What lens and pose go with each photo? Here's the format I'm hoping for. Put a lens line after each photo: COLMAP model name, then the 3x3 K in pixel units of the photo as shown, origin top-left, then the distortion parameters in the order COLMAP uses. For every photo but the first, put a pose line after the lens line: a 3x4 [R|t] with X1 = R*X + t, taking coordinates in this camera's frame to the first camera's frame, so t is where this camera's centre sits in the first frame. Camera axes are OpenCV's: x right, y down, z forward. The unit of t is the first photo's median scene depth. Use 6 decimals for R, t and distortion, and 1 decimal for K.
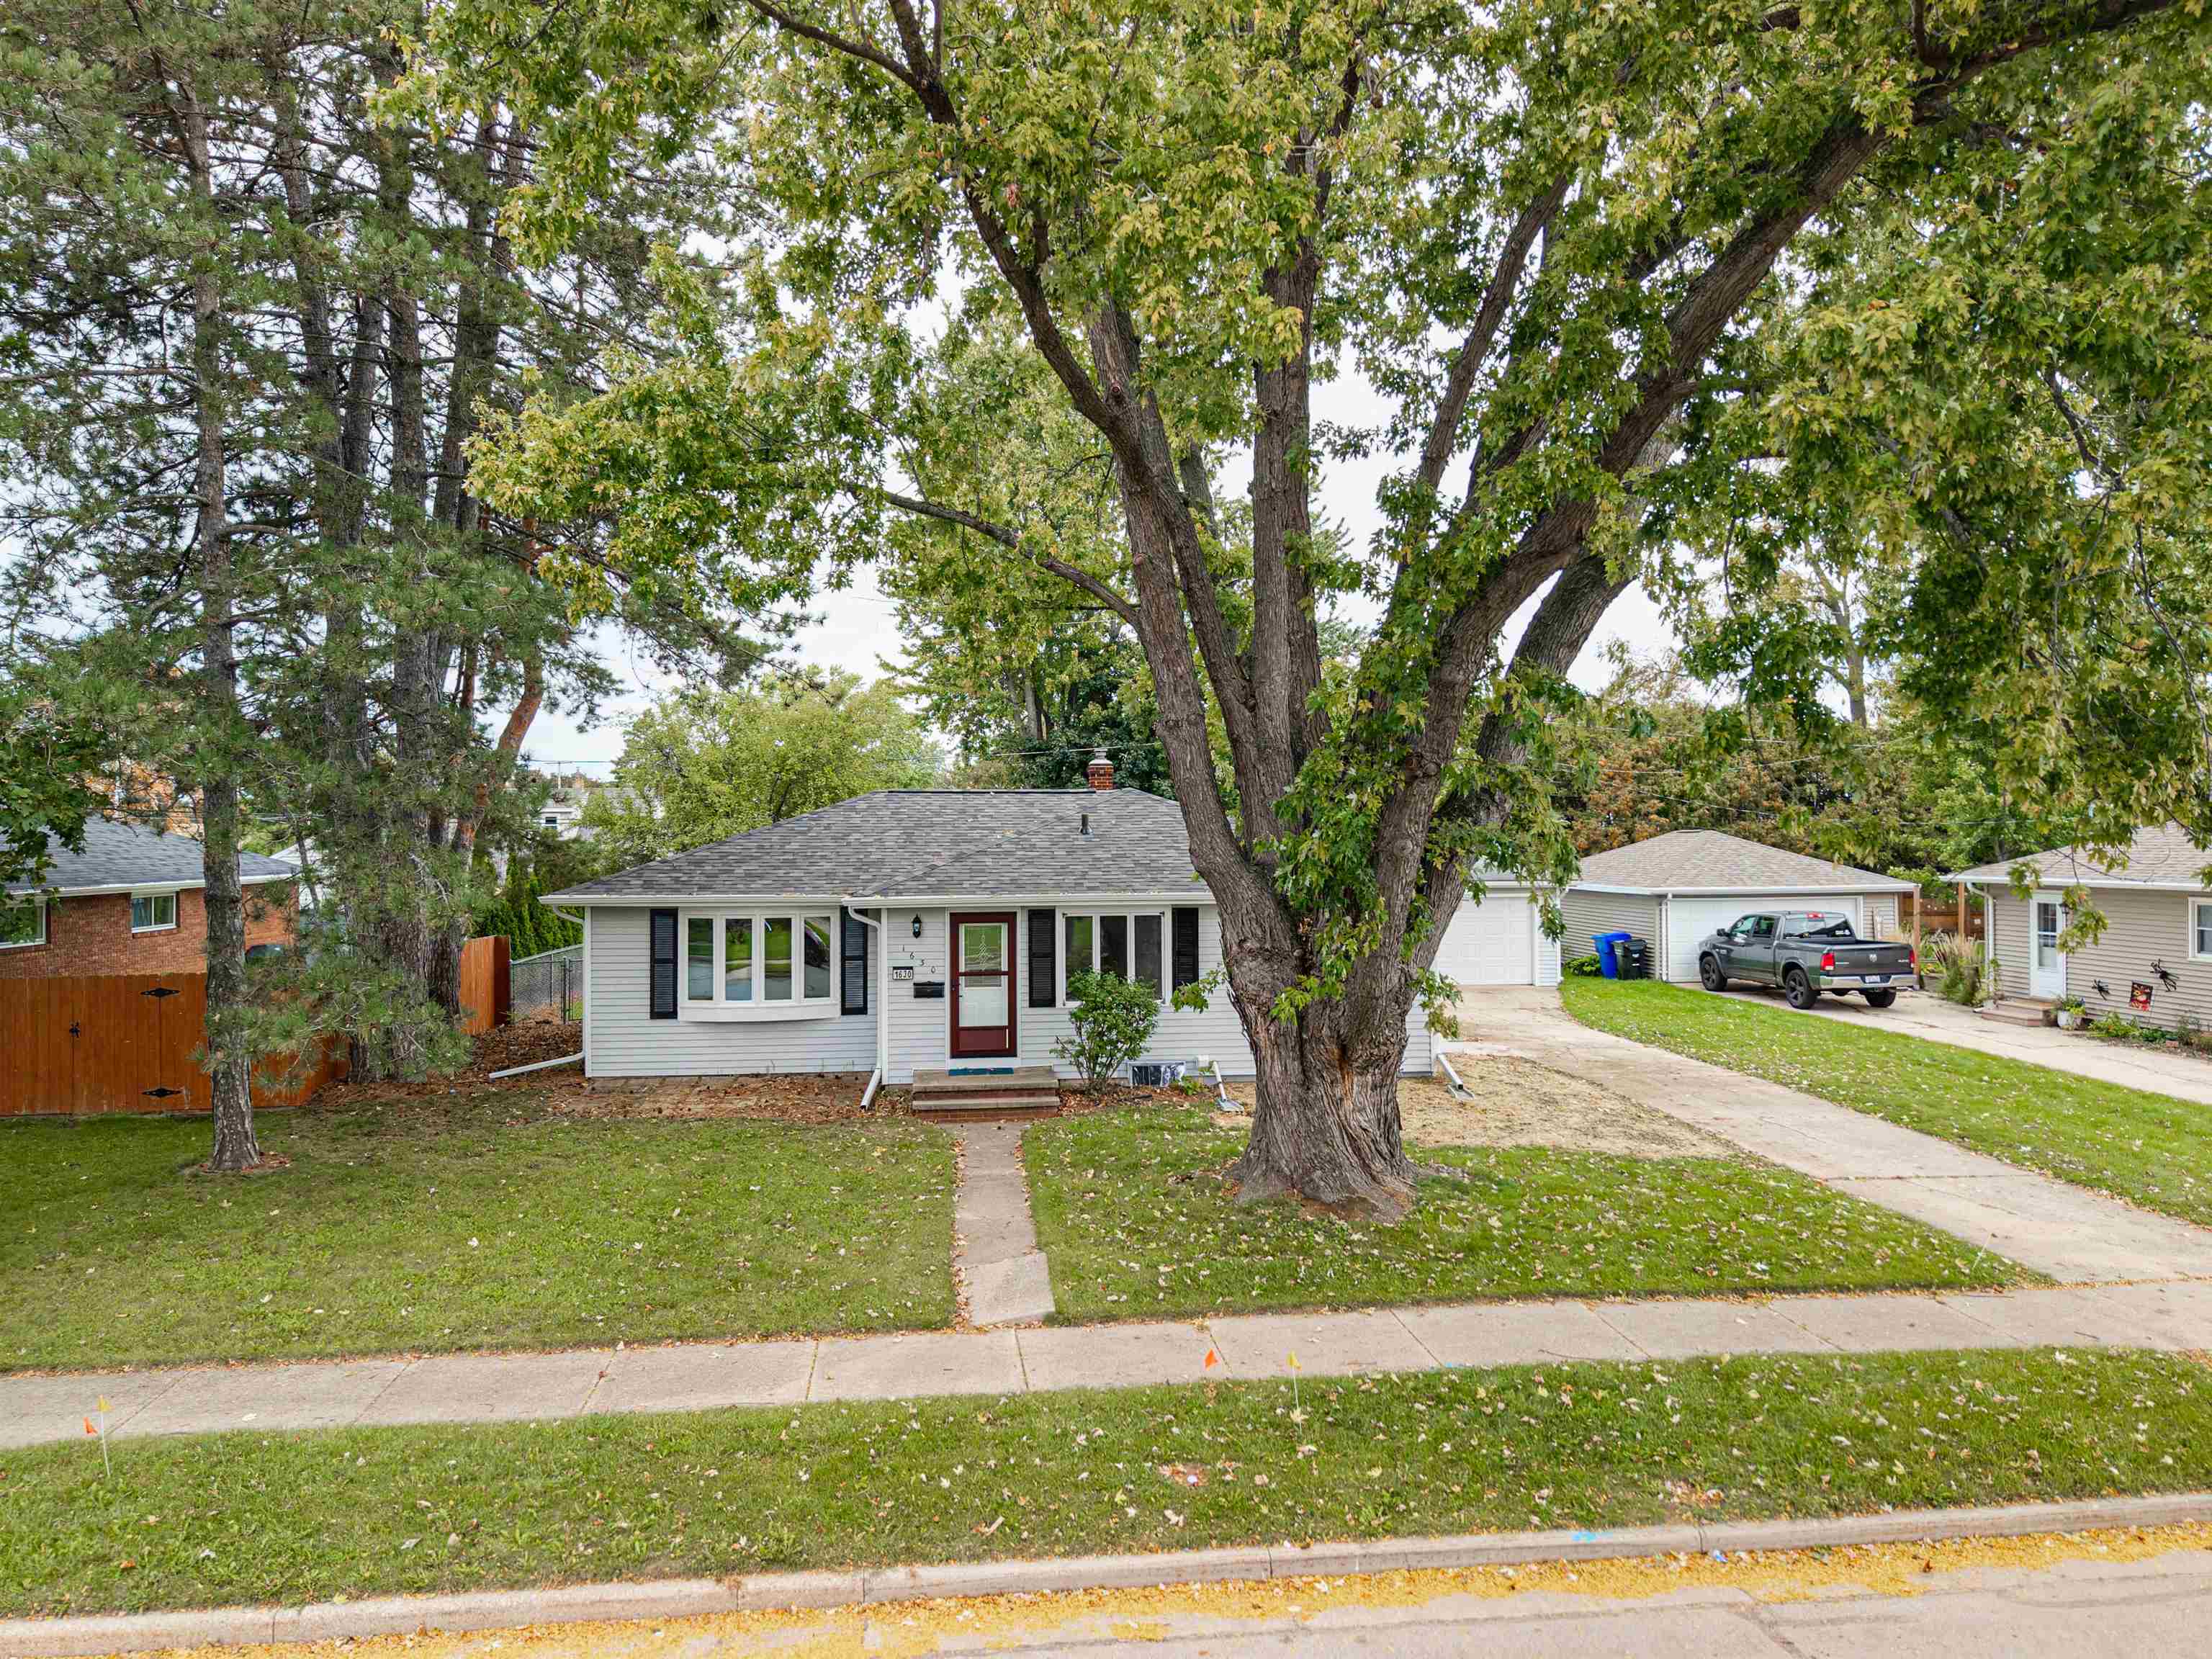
lens RADIAL K [[1495.7, 0, 1105.5], [0, 1495.7, 800.8], [0, 0, 1]] dist [0.002246, -0.004267]
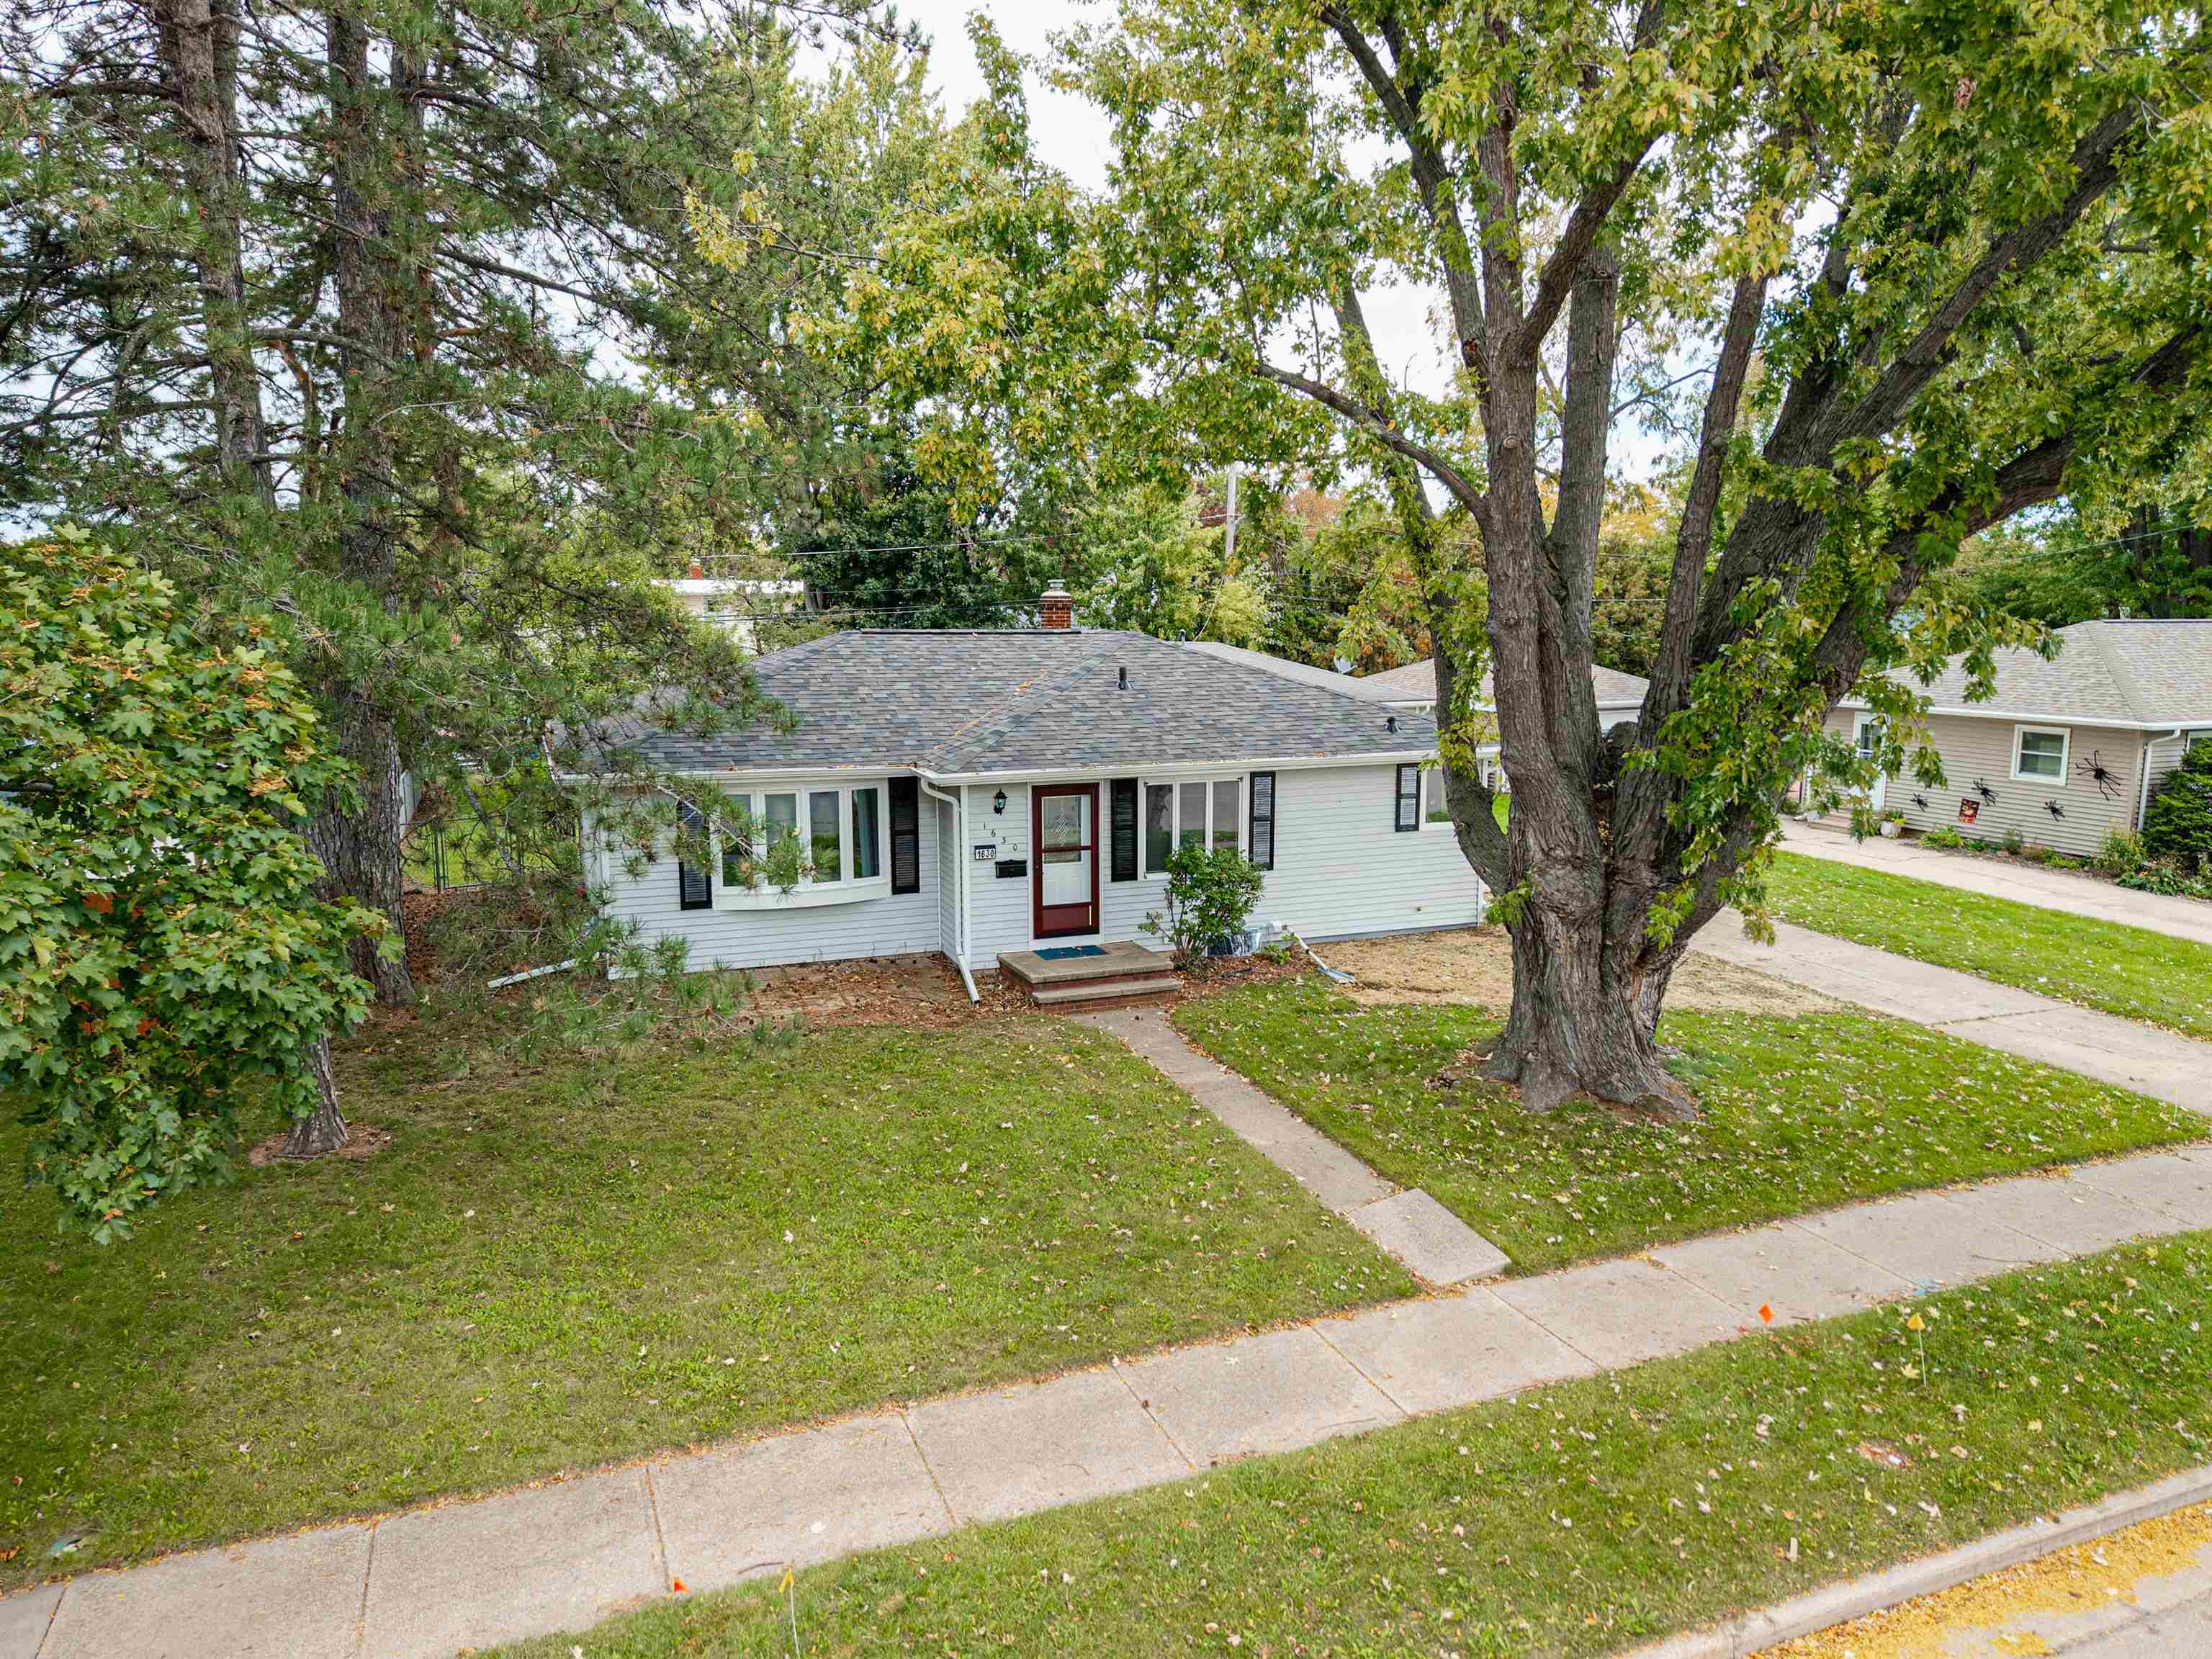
lens RADIAL K [[1495.7, 0, 1105.5], [0, 1495.7, 800.8], [0, 0, 1]] dist [0.002246, -0.004267]
pose [[0.966877, -0.031544, 0.253285, -0.294974], [-0.007101, 0.988626, 0.150228, -0.055326], [-0.255143, -0.147051, 0.955656, 0.102723]]
